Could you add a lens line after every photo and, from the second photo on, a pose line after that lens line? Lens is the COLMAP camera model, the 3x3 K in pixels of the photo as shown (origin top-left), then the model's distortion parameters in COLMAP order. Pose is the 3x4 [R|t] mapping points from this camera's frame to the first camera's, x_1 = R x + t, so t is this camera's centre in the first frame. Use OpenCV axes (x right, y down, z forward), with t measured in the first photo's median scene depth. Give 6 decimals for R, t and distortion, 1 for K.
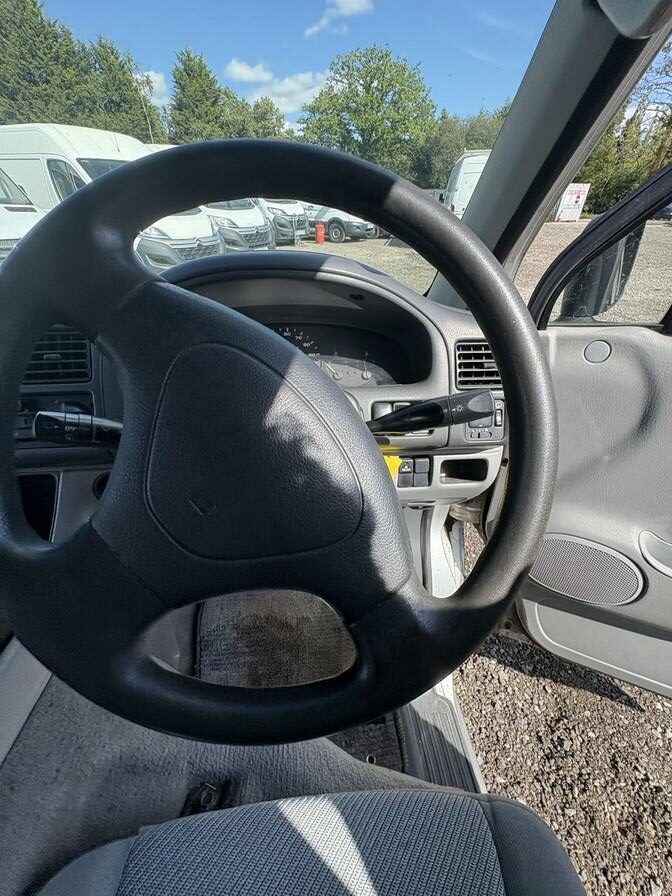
lens RADIAL K [[355.3, 0, 338.7], [0, 355.3, 447.7], [0, 0, 1]] dist [-0.000802, -0.000236]
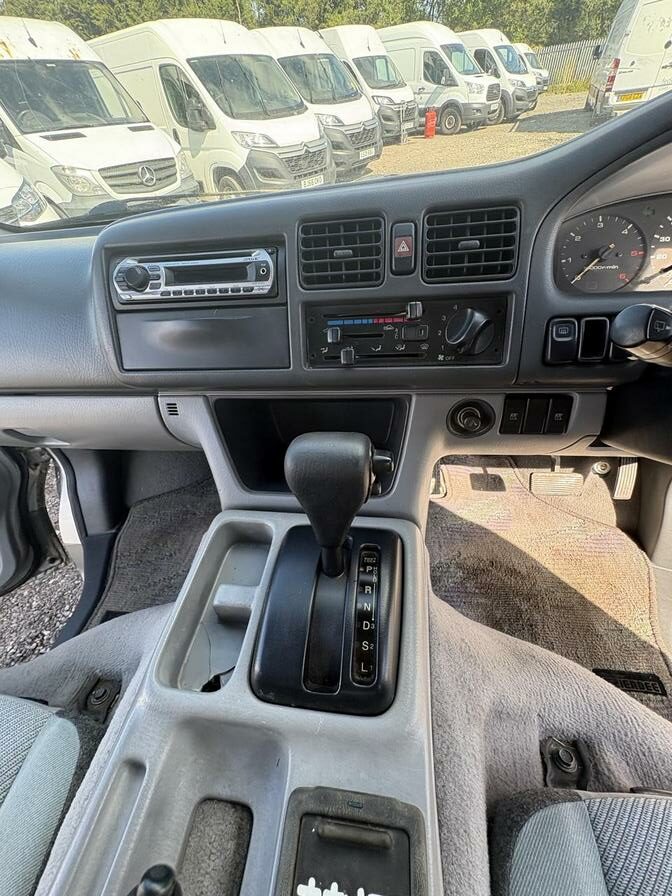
lens RADIAL K [[355.5, 0, 334.2], [0, 355.5, 450.3], [0, 0, 1]] dist [-0.001820, -0.000586]
pose [[0.972878, 0.077830, -0.217833, -0.032424], [-0.035425, 0.980718, 0.192189, 0.001655], [0.228591, -0.179260, 0.956876, 0.004052]]
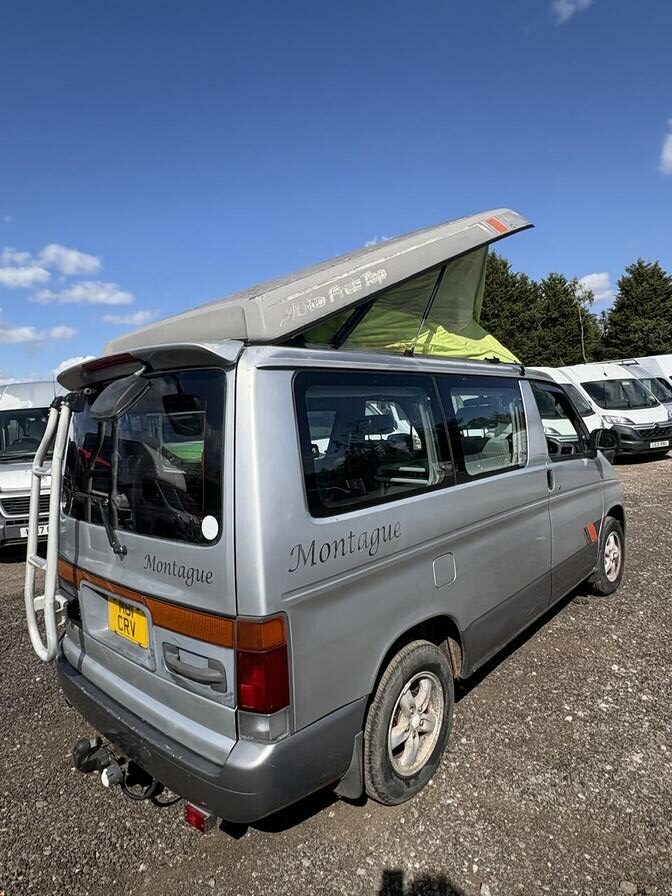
lens RADIAL K [[539.7, 0, 336.0], [0, 539.7, 448.0], [0, 0, 1]] dist [-0.001993, -0.000342]
pose [[0.678166, -0.000525, -0.734909, 0.168102], [-0.357493, 0.873475, -0.330515, 0.155814], [0.642098, 0.486869, 0.592173, -0.262508]]
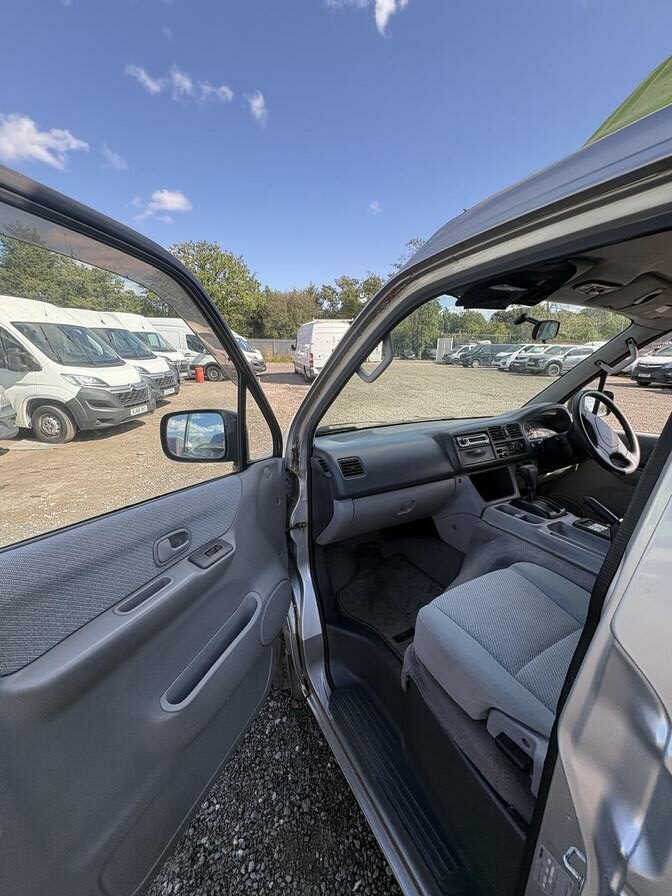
lens RADIAL K [[355.5, 0, 334.2], [0, 355.5, 450.3], [0, 0, 1]] dist [-0.001820, -0.000586]
pose [[0.912159, -0.110098, 0.394771, -0.138322], [0.228173, 0.936575, -0.266014, 0.017163], [-0.340445, 0.332723, 0.879427, -0.053452]]
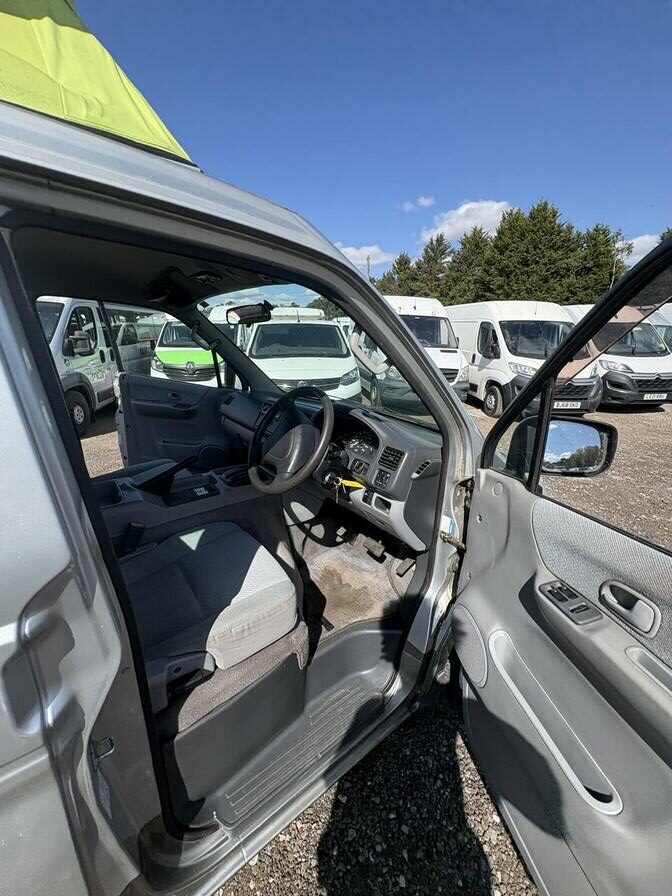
lens RADIAL K [[355.5, 0, 334.2], [0, 355.5, 450.3], [0, 0, 1]] dist [-0.001820, -0.000586]
pose [[0.524023, 0.266517, -0.808930, 0.080666], [-0.494638, 0.868422, -0.034308, -0.000727], [0.693349, 0.418106, 0.586902, -0.026370]]
